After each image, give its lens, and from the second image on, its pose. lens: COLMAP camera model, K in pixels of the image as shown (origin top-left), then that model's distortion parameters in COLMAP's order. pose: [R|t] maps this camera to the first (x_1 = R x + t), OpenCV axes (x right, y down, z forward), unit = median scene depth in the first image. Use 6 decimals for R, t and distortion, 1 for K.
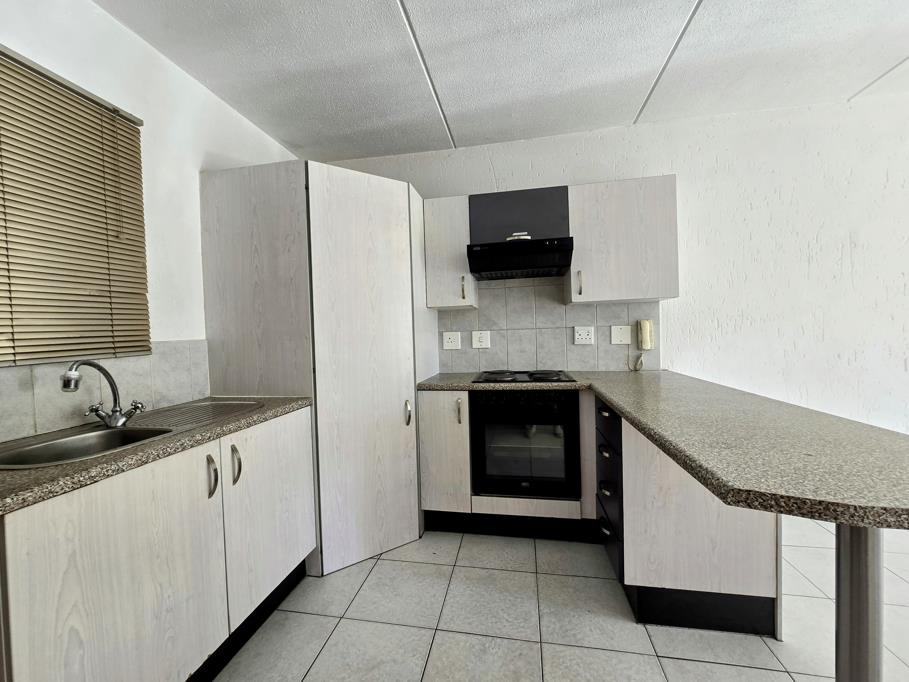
lens RADIAL K [[374.1, 0, 454.5], [0, 374.1, 339.3], [0, 0, 1]] dist [0.000792, -0.000076]
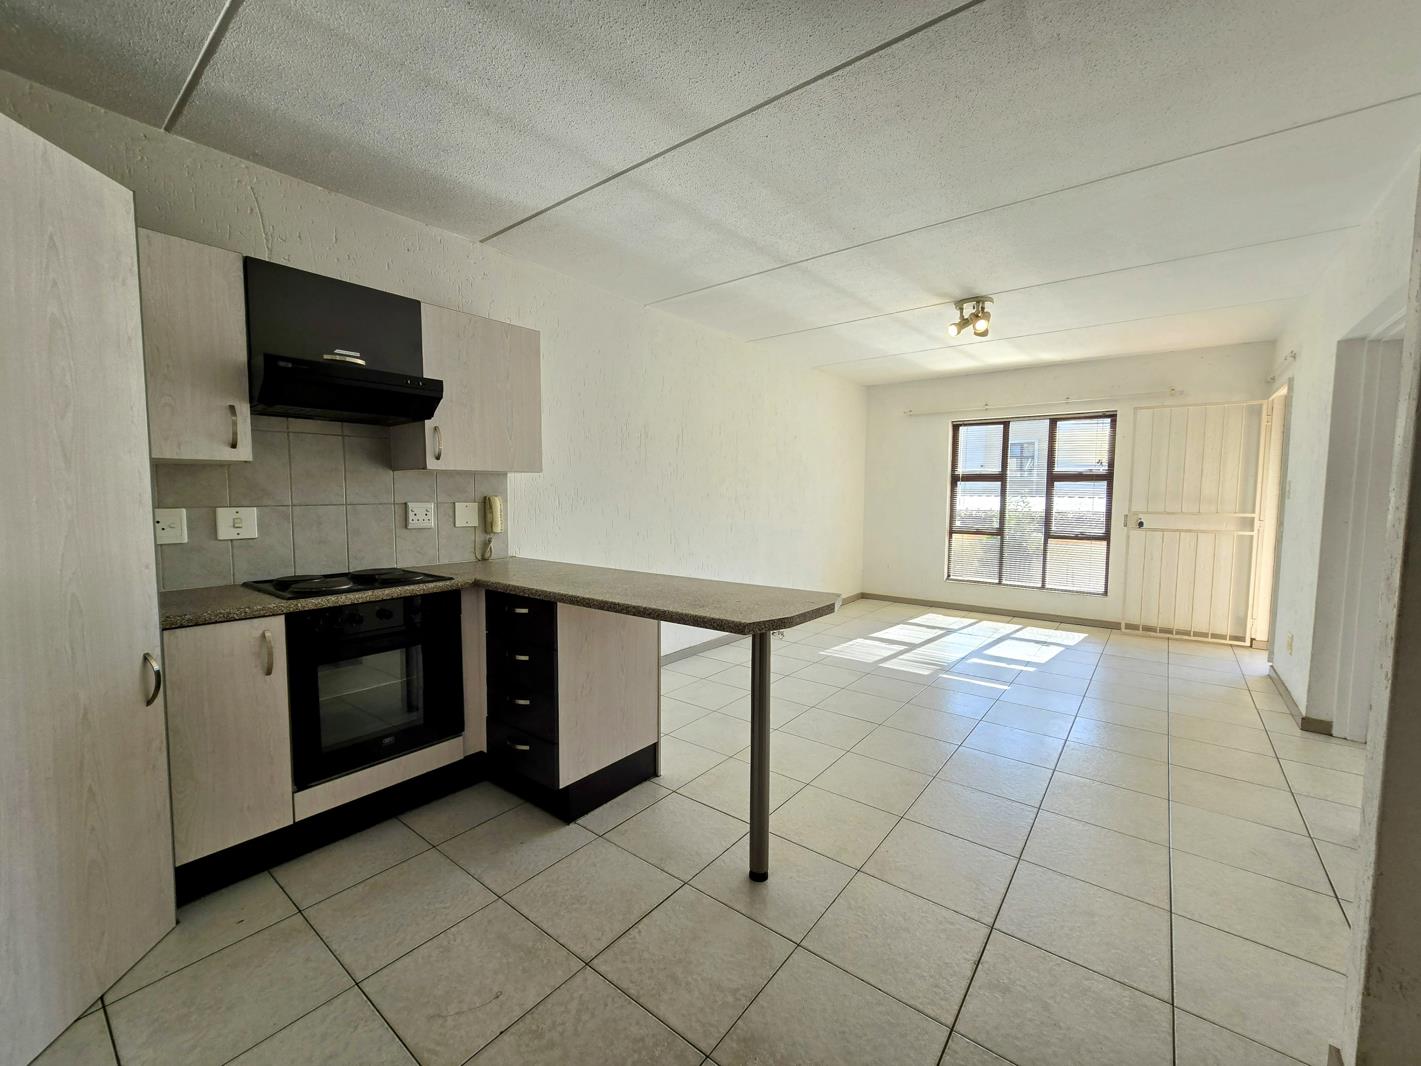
lens RADIAL K [[579.9, 0, 710.5], [0, 579.9, 533.0], [0, 0, 1]] dist [0.001737, 0.000188]
pose [[0.460941, -0.029892, 0.886927, -0.443399], [0.001182, 0.999452, 0.033070, -0.015343], [-0.887430, -0.014195, 0.460724, 0.017018]]
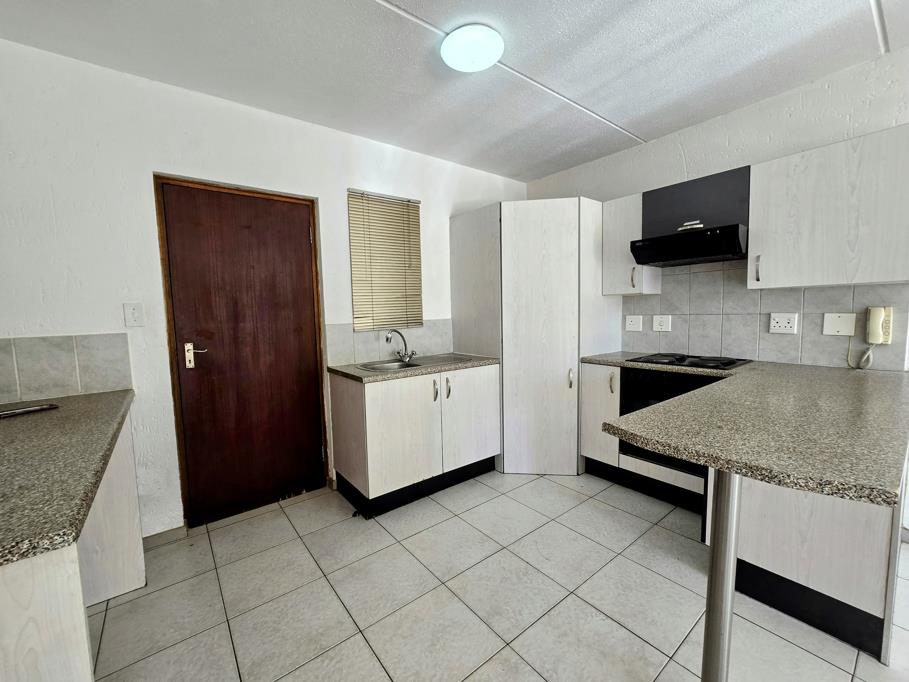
lens RADIAL K [[379.5, 0, 454.8], [0, 379.5, 342.8], [0, 0, 1]] dist [0.000546, 0.000137]
pose [[0.751745, 0.070507, -0.655674, 0.424271], [-0.014874, 0.995828, 0.090032, -0.040933], [0.659286, -0.057929, 0.749657, -0.248418]]
